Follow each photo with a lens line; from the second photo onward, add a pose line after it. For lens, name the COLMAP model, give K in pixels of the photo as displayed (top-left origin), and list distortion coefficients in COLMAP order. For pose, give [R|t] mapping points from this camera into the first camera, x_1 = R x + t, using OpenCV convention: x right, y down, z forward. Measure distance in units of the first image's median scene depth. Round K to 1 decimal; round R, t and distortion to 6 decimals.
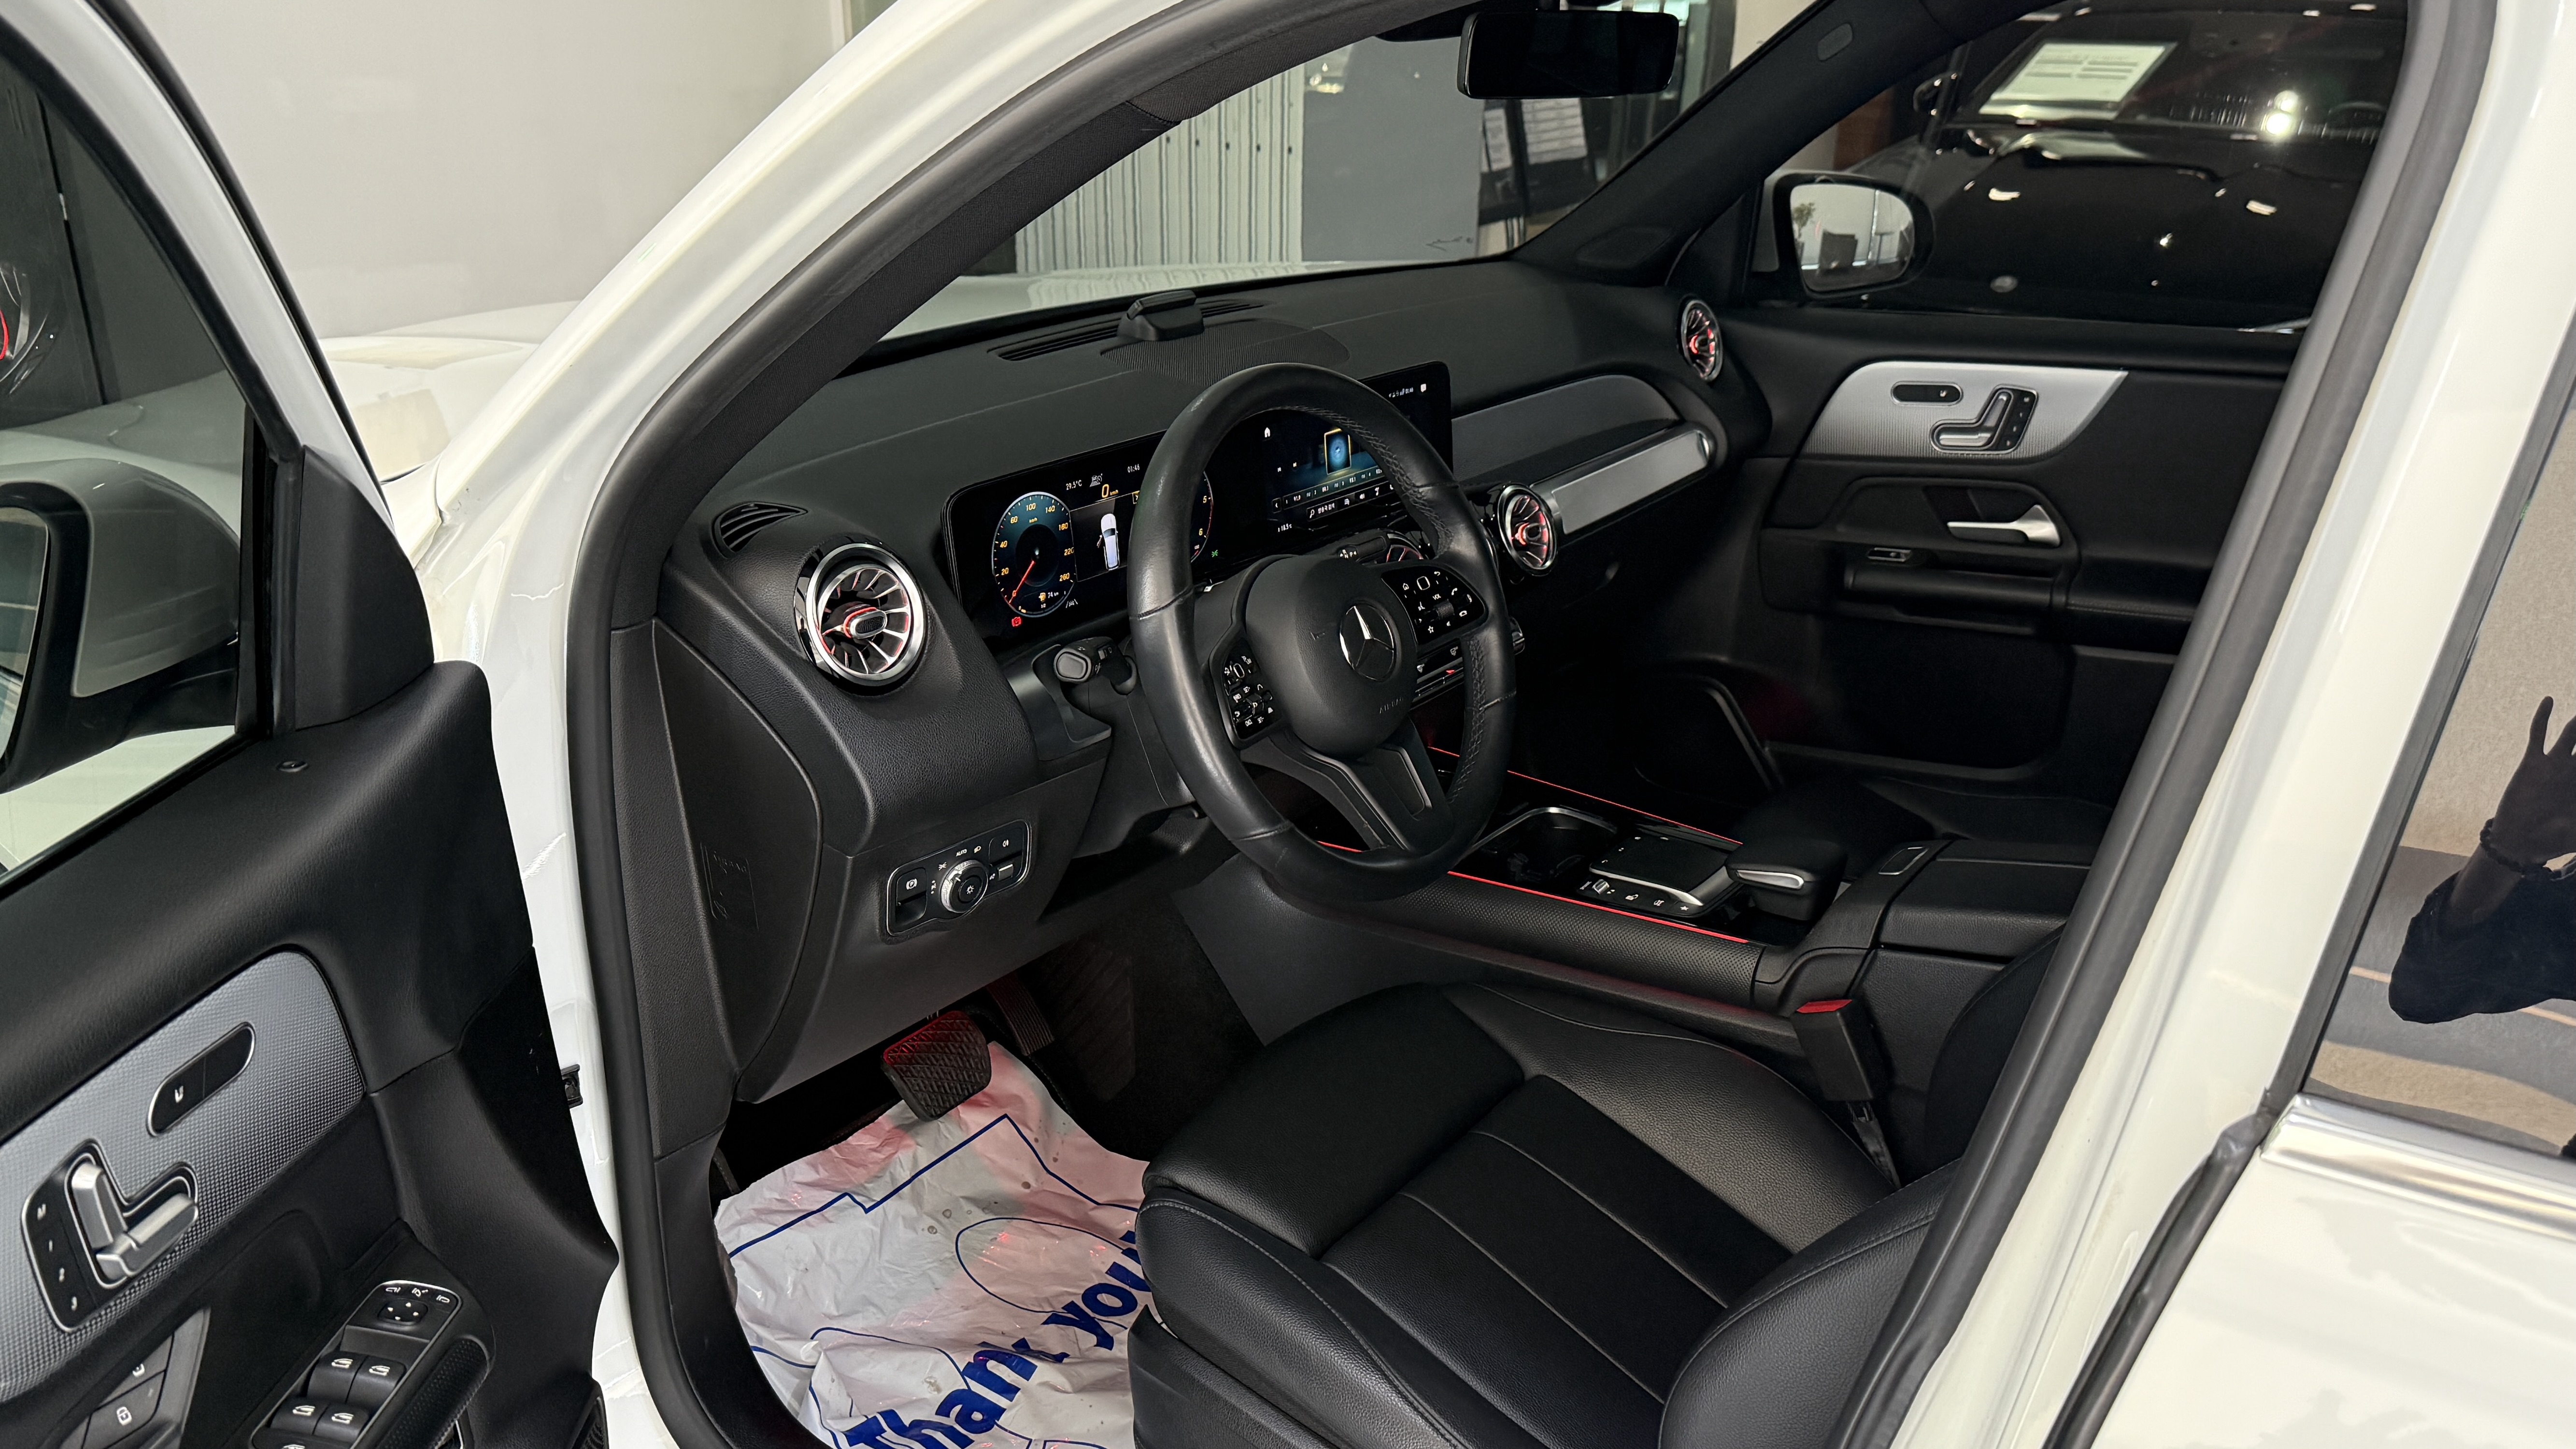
lens RADIAL K [[2004.2, 0, 1285.9], [0, 2004.2, 730.1], [0, 0, 1]] dist [0.027074, -0.019750]
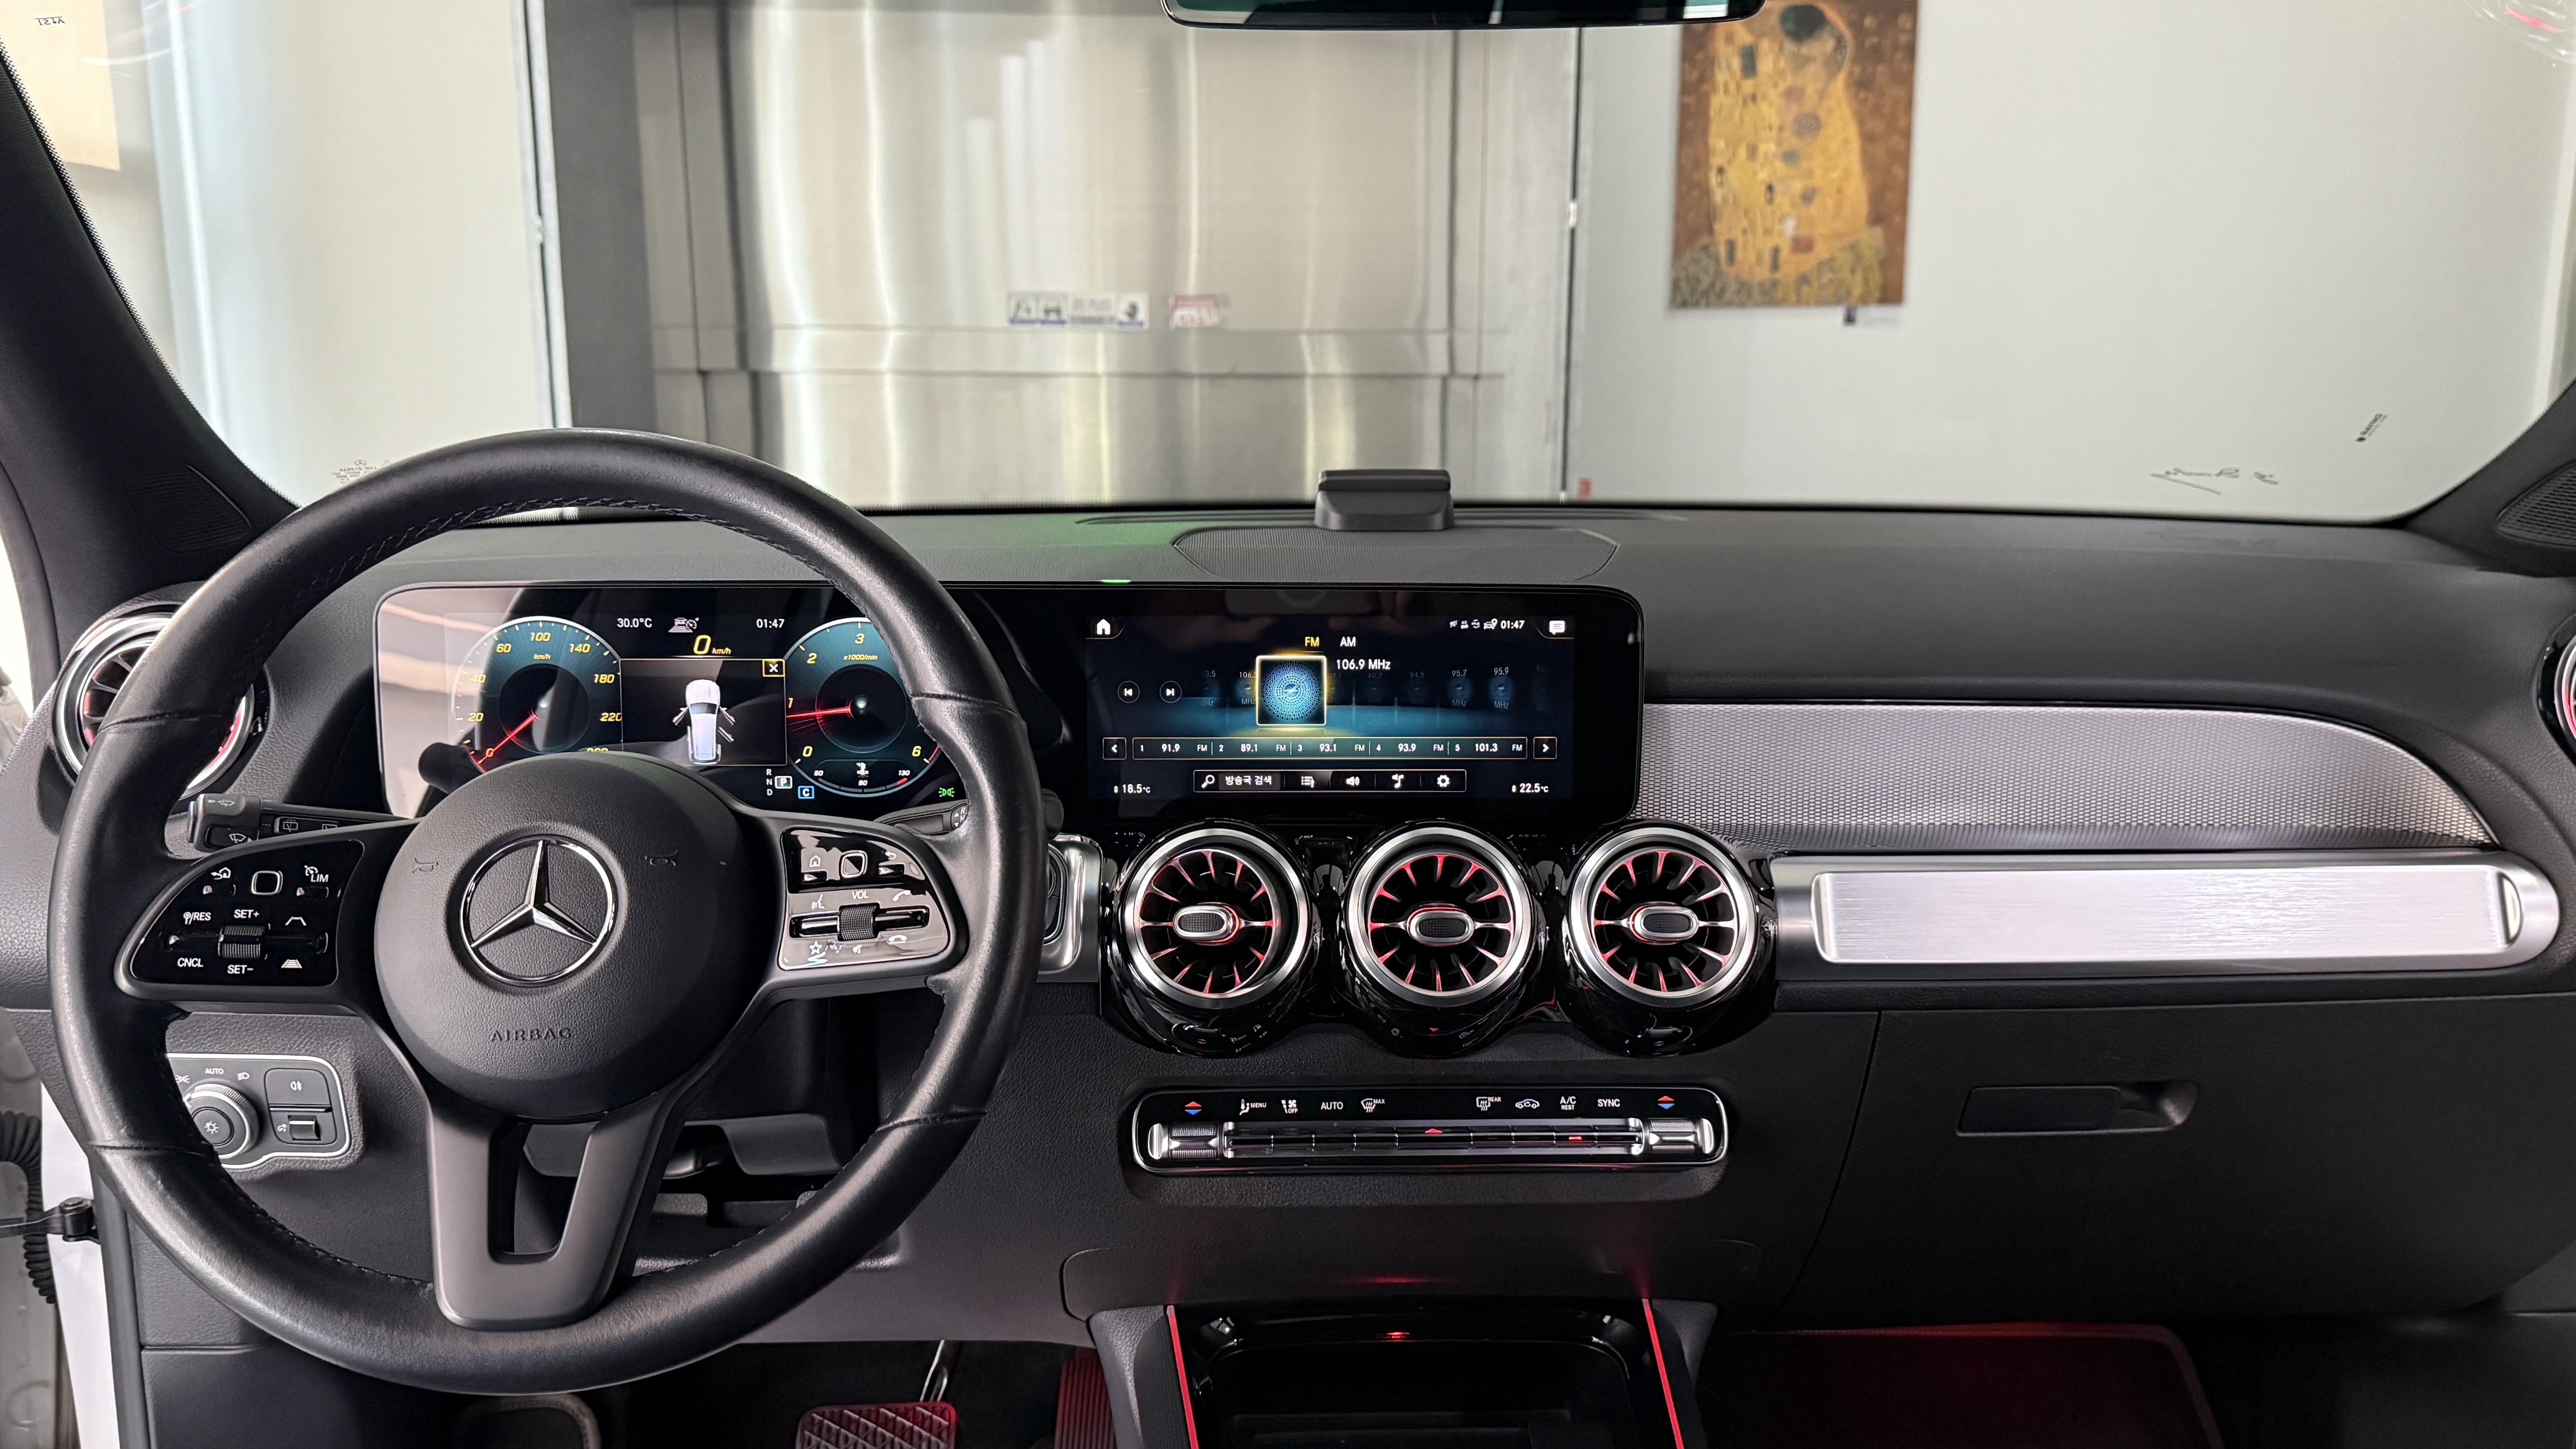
lens RADIAL K [[2004.2, 0, 1312.9], [0, 2004.2, 724.8], [0, 0, 1]] dist [0.027074, -0.019750]
pose [[0.631241, 0.138849, -0.763057, 0.479088], [-0.281321, 0.957833, -0.058432, -0.096879], [0.722768, 0.251548, 0.643685, 0.625492]]
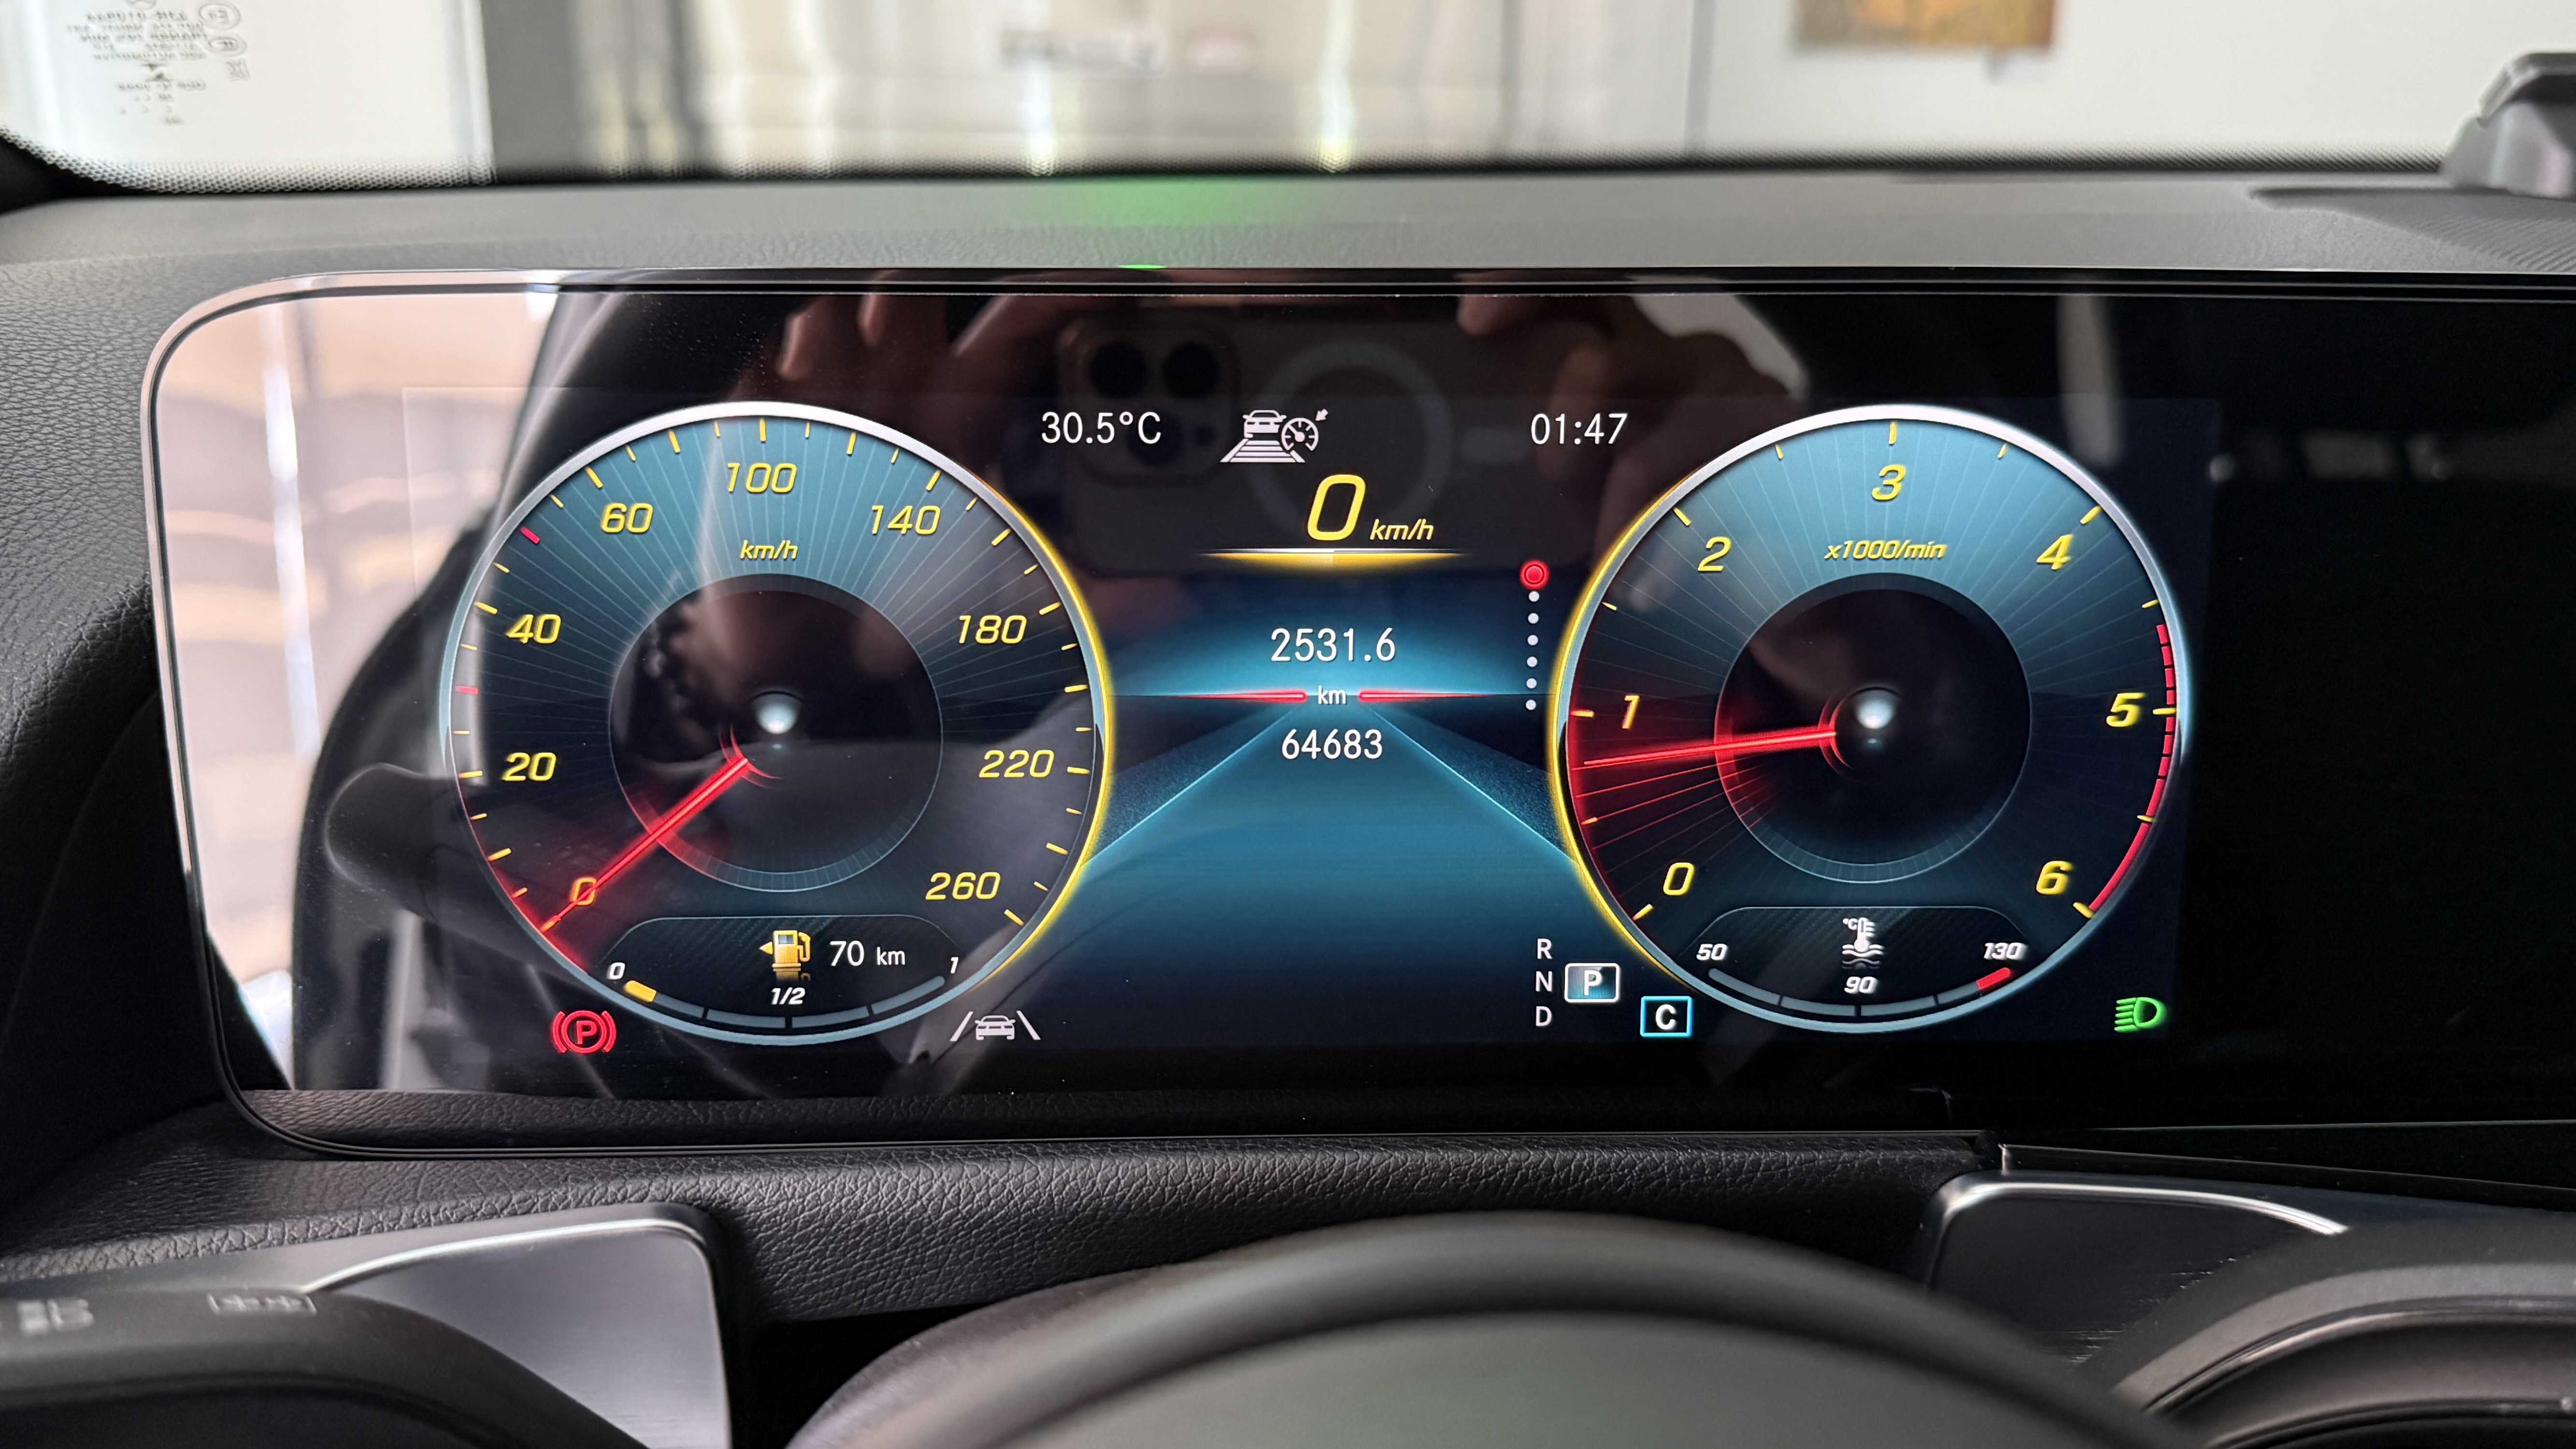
lens RADIAL K [[2004.2, 0, 1275.9], [0, 2004.2, 720.9], [0, 0, 1]] dist [0.027074, -0.019750]
pose [[0.651461, 0.212837, -0.728216, 0.039173], [-0.283645, 0.958566, 0.026414, -0.089769], [0.703665, 0.189347, 0.684839, 0.755507]]
